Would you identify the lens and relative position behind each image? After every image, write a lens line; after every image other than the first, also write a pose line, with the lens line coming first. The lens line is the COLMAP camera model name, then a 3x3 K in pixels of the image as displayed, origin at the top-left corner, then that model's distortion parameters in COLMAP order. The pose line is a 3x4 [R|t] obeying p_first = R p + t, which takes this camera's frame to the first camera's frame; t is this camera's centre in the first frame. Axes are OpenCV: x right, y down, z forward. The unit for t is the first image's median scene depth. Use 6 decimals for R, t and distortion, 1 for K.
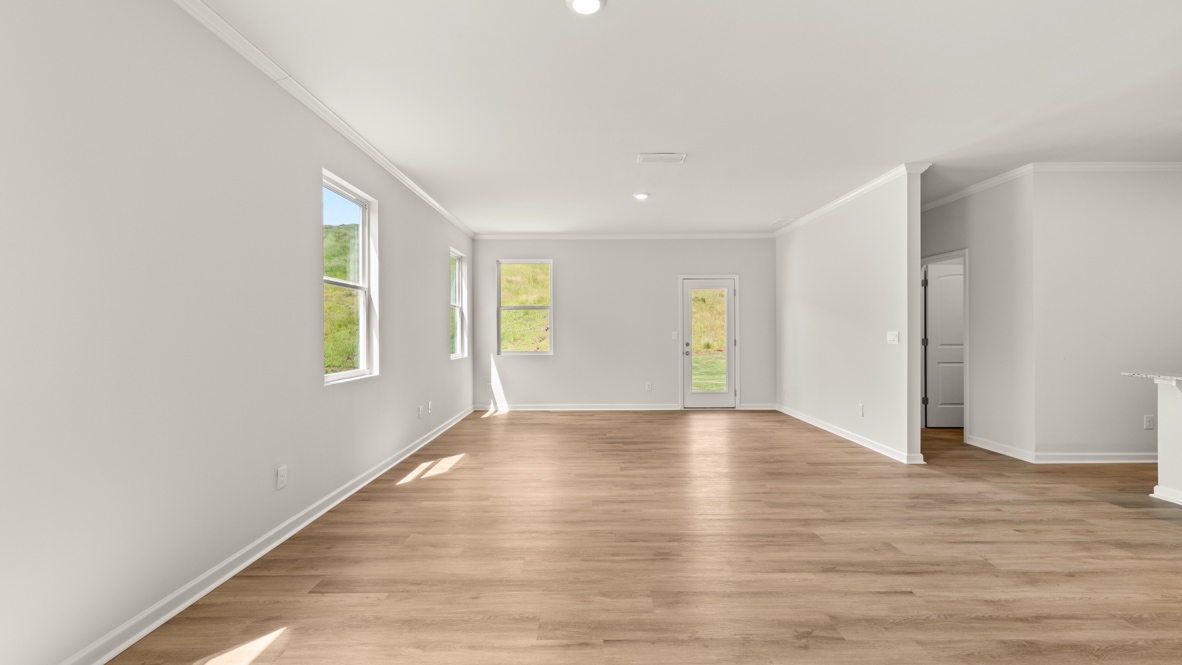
lens RADIAL K [[490.1, 0, 590.5], [0, 490.1, 332.0], [0, 0, 1]] dist [-0.002882, -0.000157]
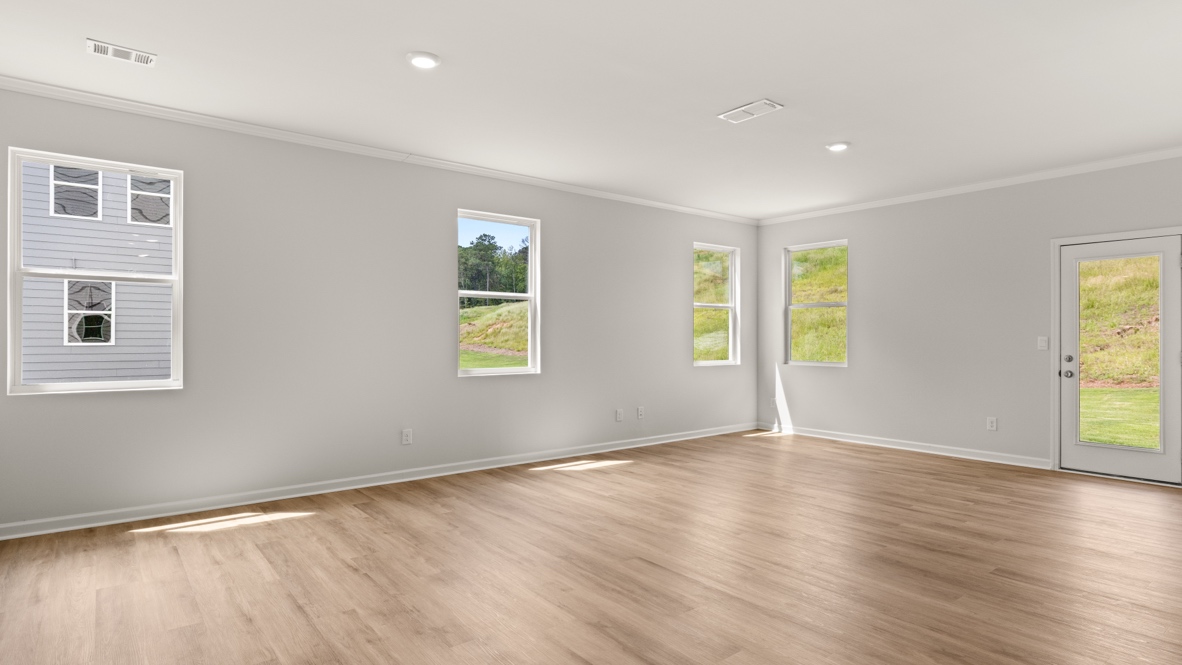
lens RADIAL K [[615.5, 0, 591.0], [0, 615.5, 331.7], [0, 0, 1]] dist [-0.013258, 0.000106]
pose [[0.628000, -0.000931, -0.778213, 0.747197], [-0.004155, 0.999981, -0.004550, -0.001878], [0.778202, 0.006091, 0.627984, 0.198229]]
